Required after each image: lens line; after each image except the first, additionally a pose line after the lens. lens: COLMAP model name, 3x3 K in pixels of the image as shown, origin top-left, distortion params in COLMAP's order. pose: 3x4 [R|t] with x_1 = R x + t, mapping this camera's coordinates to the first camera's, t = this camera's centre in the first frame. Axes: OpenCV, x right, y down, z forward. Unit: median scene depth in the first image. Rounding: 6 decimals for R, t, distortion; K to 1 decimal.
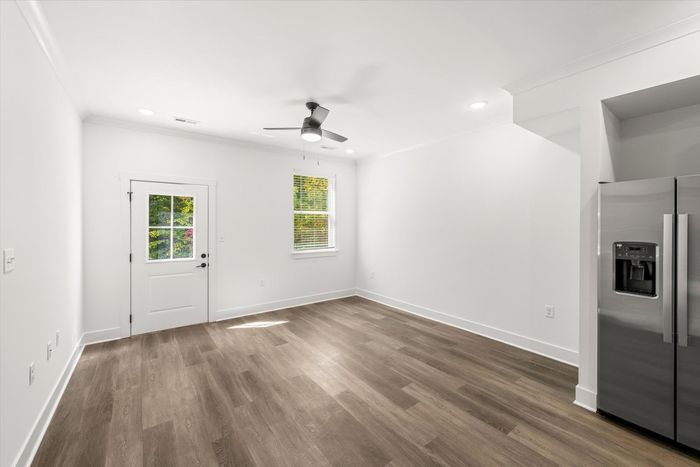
lens RADIAL K [[288.8, 0, 350.7], [0, 288.8, 226.0], [0, 0, 1]] dist [-0.000181, -0.000048]
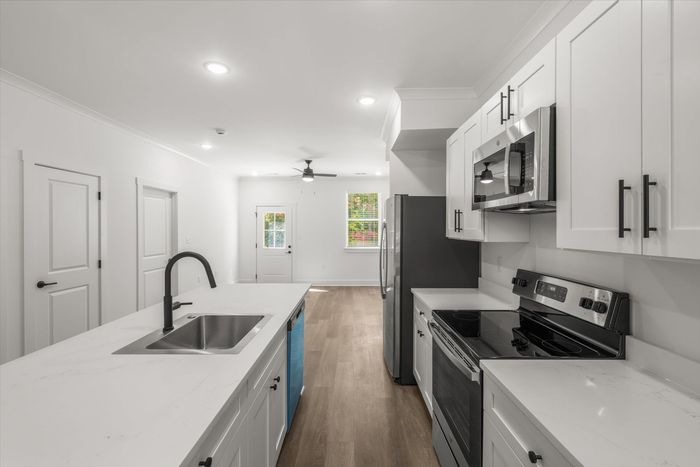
lens RADIAL K [[298.6, 0, 350.0], [0, 298.6, 233.5], [0, 0, 1]] dist [-0.001065, -0.000130]
pose [[0.804692, 0.007390, -0.593647, 0.908459], [0.001820, 0.999887, 0.014914, -0.003347], [0.593690, -0.013081, 0.804588, -0.248675]]
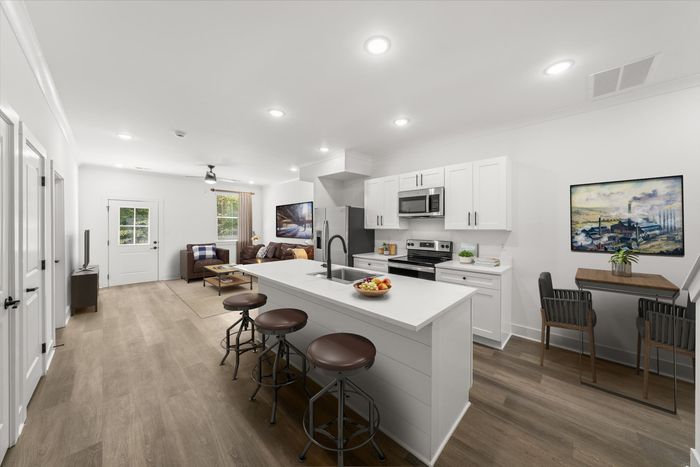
lens RADIAL K [[241.1, 0, 346.2], [0, 241.1, 226.0], [0, 0, 1]] dist [0.000348, 0.000056]
pose [[0.988174, 0.000112, 0.153334, 0.433550], [-0.000016, 1.000000, -0.000625, 0.005220], [-0.153334, 0.000615, 0.988174, -0.656796]]
